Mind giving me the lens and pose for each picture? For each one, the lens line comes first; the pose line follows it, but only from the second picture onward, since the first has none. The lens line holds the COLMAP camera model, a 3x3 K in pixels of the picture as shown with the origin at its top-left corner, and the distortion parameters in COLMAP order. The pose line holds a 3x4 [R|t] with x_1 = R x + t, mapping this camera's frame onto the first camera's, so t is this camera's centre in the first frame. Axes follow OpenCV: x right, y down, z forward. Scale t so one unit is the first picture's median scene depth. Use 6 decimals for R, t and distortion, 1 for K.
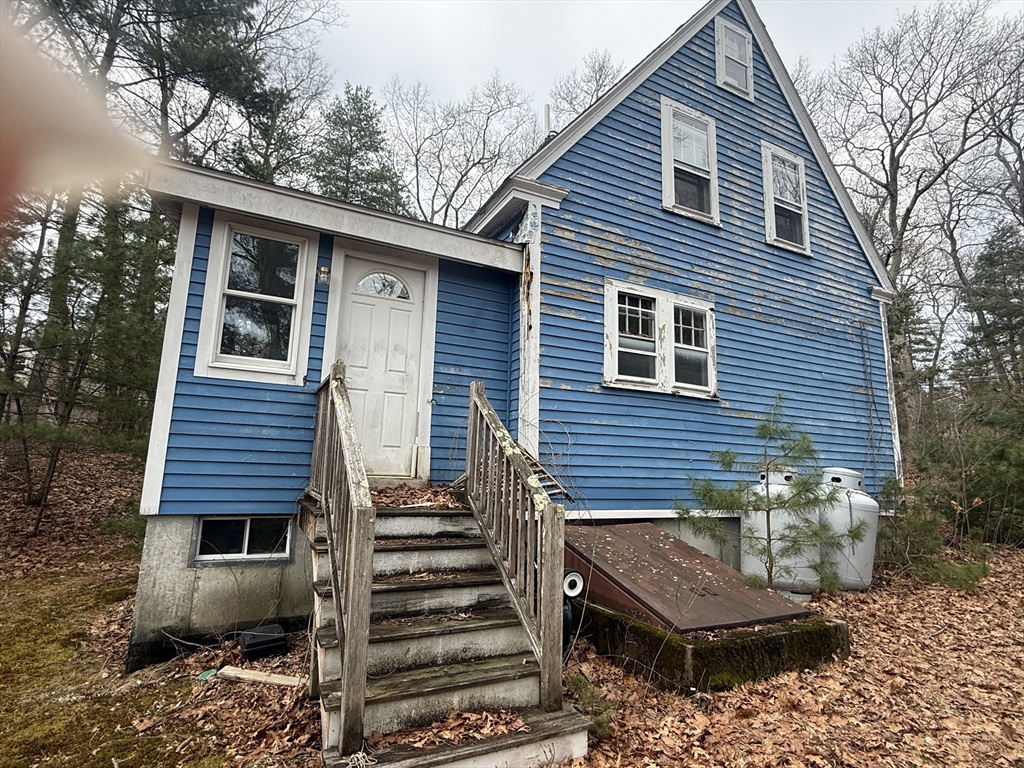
lens RADIAL K [[526.1, 0, 512.0], [0, 526.1, 384.0], [0, 0, 1]] dist [-0.003436, -0.000524]
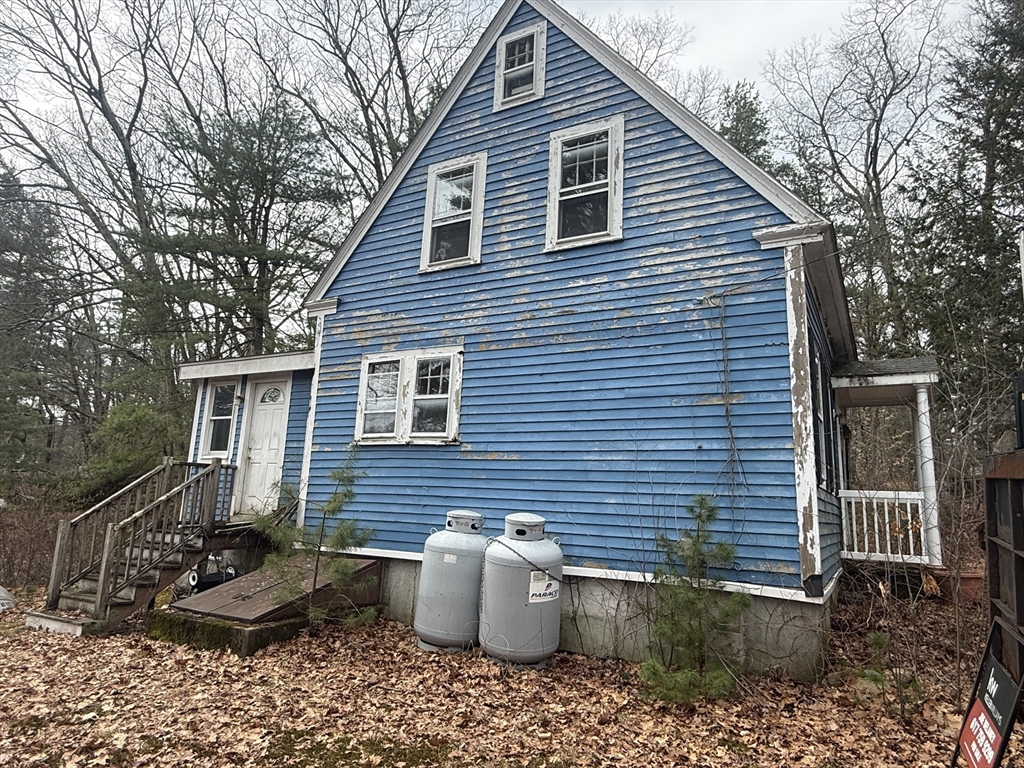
lens RADIAL K [[648.7, 0, 512.0], [0, 648.7, 384.0], [0, 0, 1]] dist [0.000300, 0.003267]
pose [[0.560173, -0.164639, -0.811850, 1.436198], [0.104236, 0.986270, -0.128088, 0.084778], [0.821791, -0.012873, 0.569643, 0.385118]]
